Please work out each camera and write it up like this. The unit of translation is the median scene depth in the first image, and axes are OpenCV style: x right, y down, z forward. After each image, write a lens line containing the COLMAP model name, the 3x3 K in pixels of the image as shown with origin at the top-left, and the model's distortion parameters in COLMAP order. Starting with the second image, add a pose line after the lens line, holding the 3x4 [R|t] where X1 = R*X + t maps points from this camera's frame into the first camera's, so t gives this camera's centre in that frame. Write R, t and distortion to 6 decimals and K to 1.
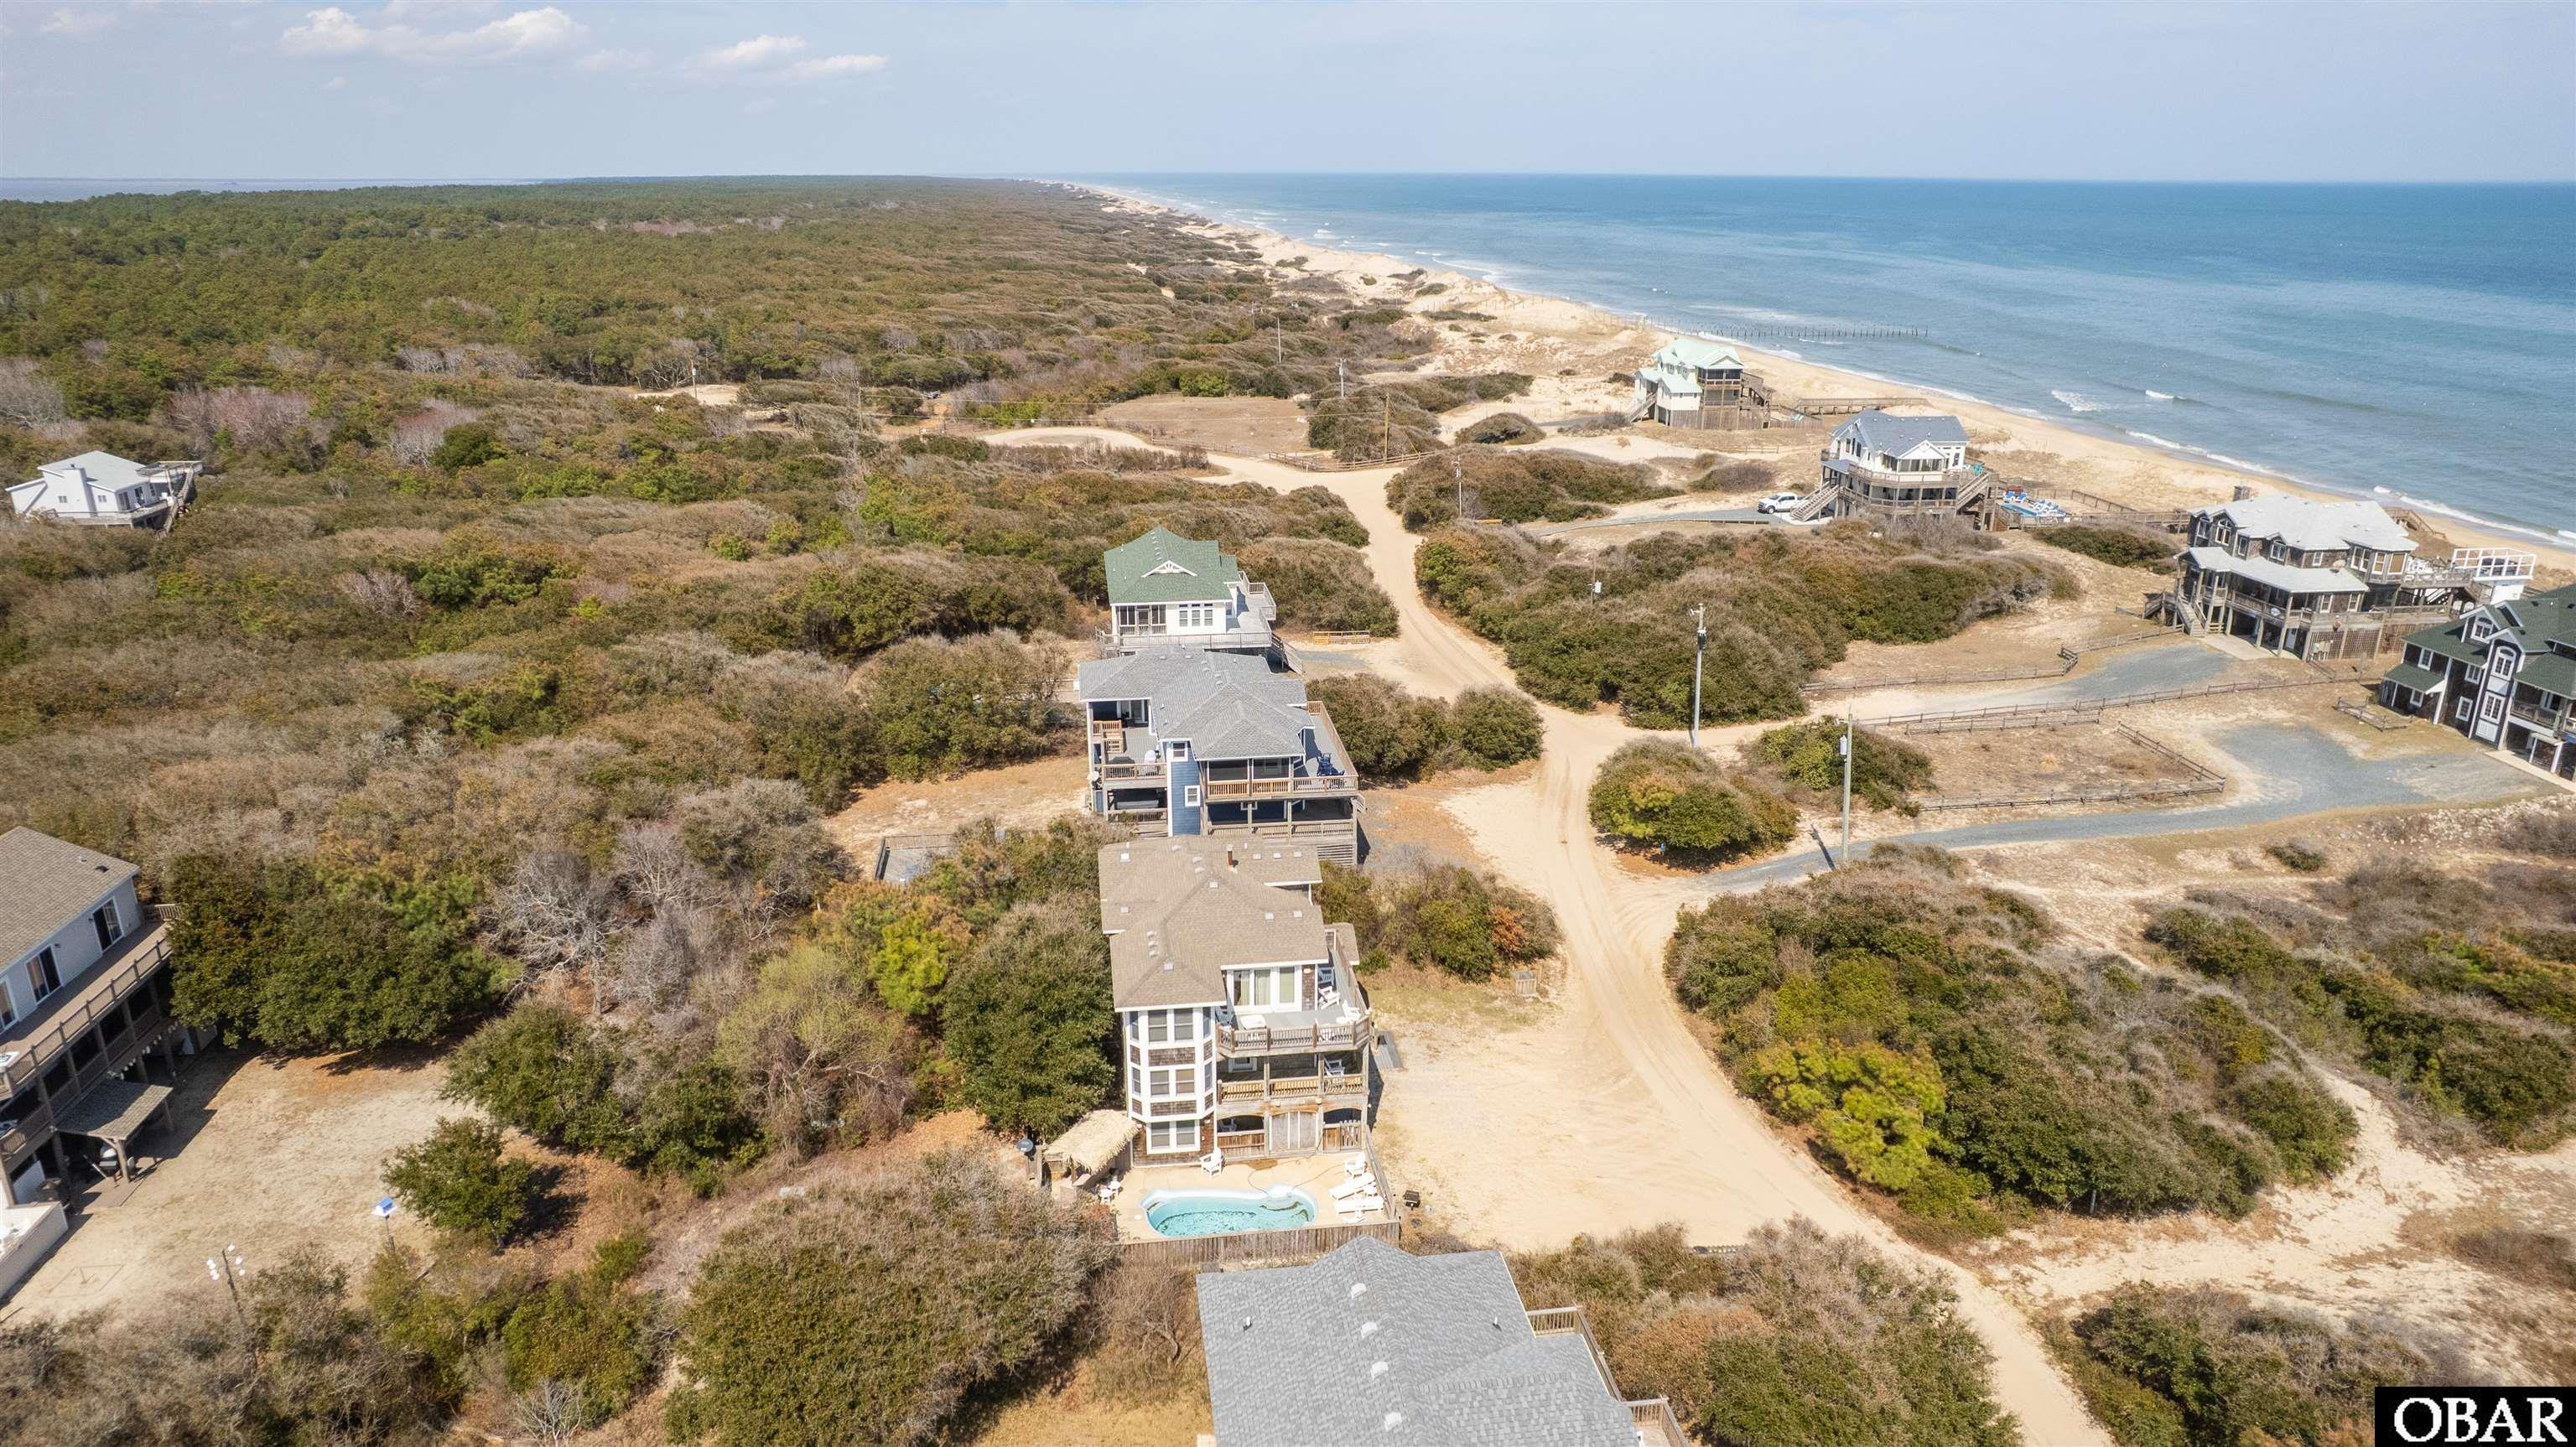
lens RADIAL K [[1637.9, 0, 1288.0], [0, 1637.9, 723.5], [0, 0, 1]] dist [-0.078753, 0.071160]
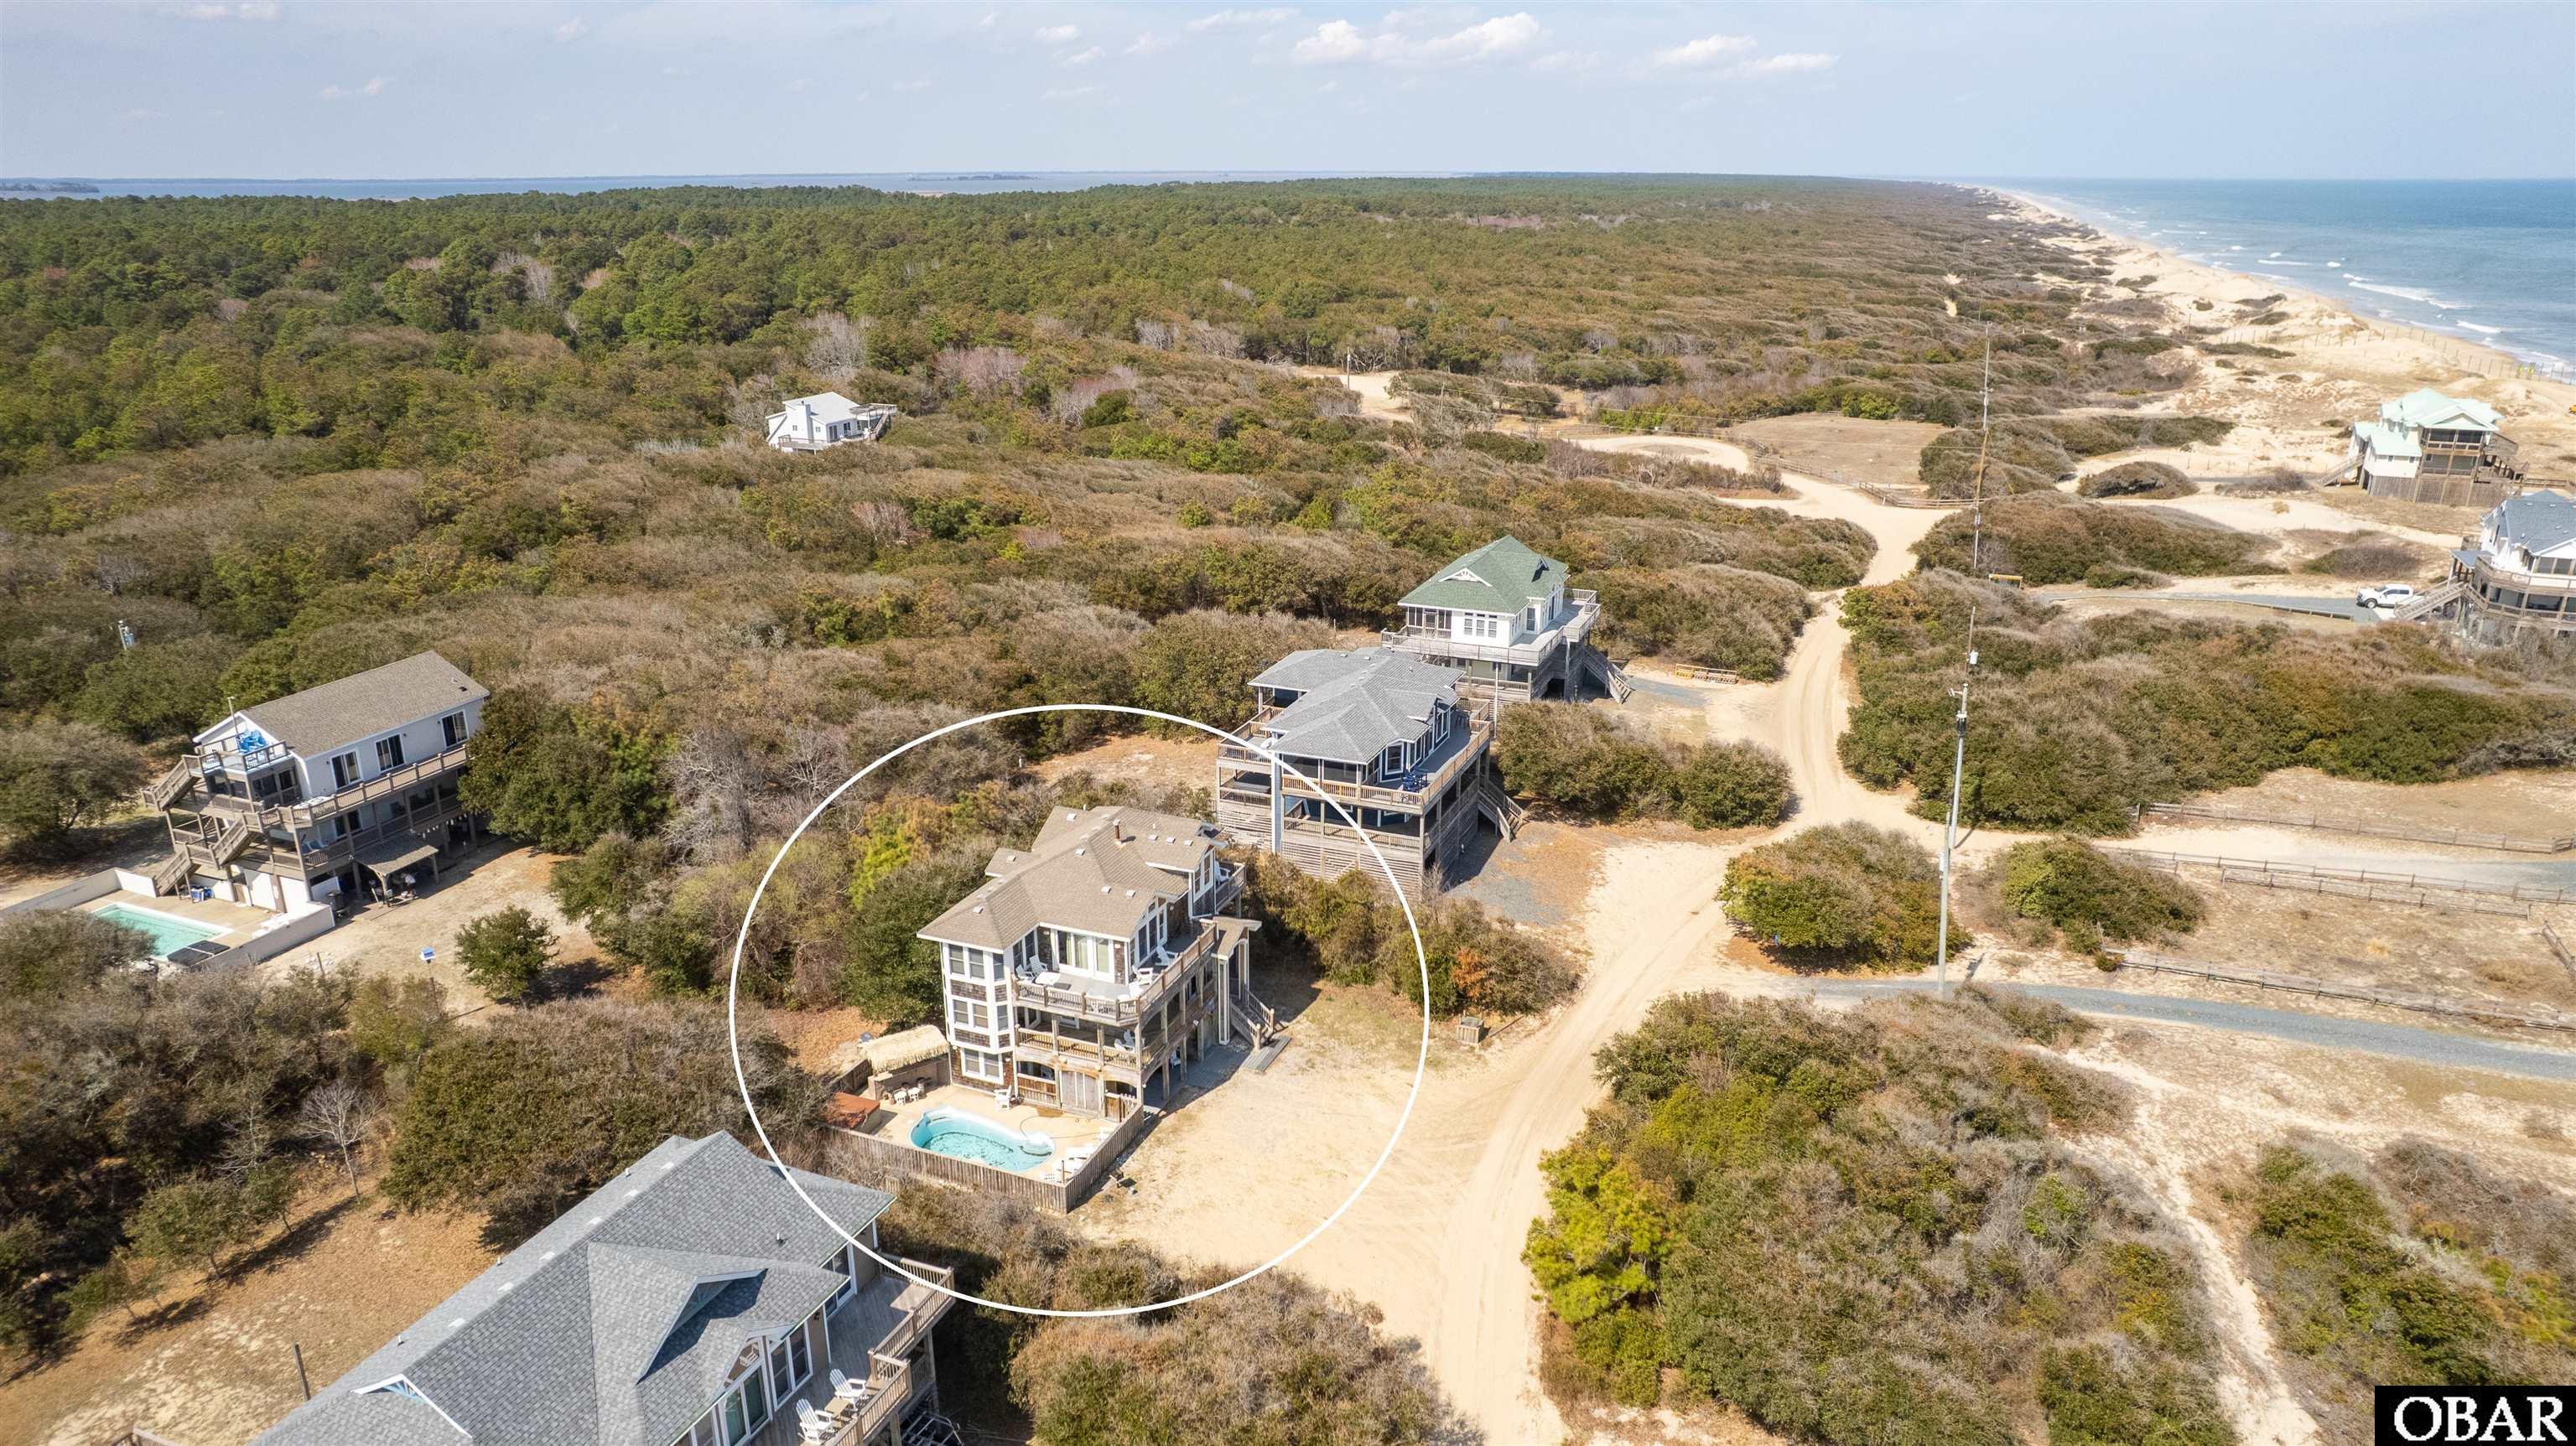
lens RADIAL K [[1634.5, 0, 1280.7], [0, 1634.5, 737.1], [0, 0, 1]] dist [-0.061444, 0.039184]
pose [[0.870527, 0.161156, -0.464986, 0.304429], [-0.157464, 0.986402, 0.047073, -0.025655], [0.466249, 0.032240, 0.884066, 0.059867]]
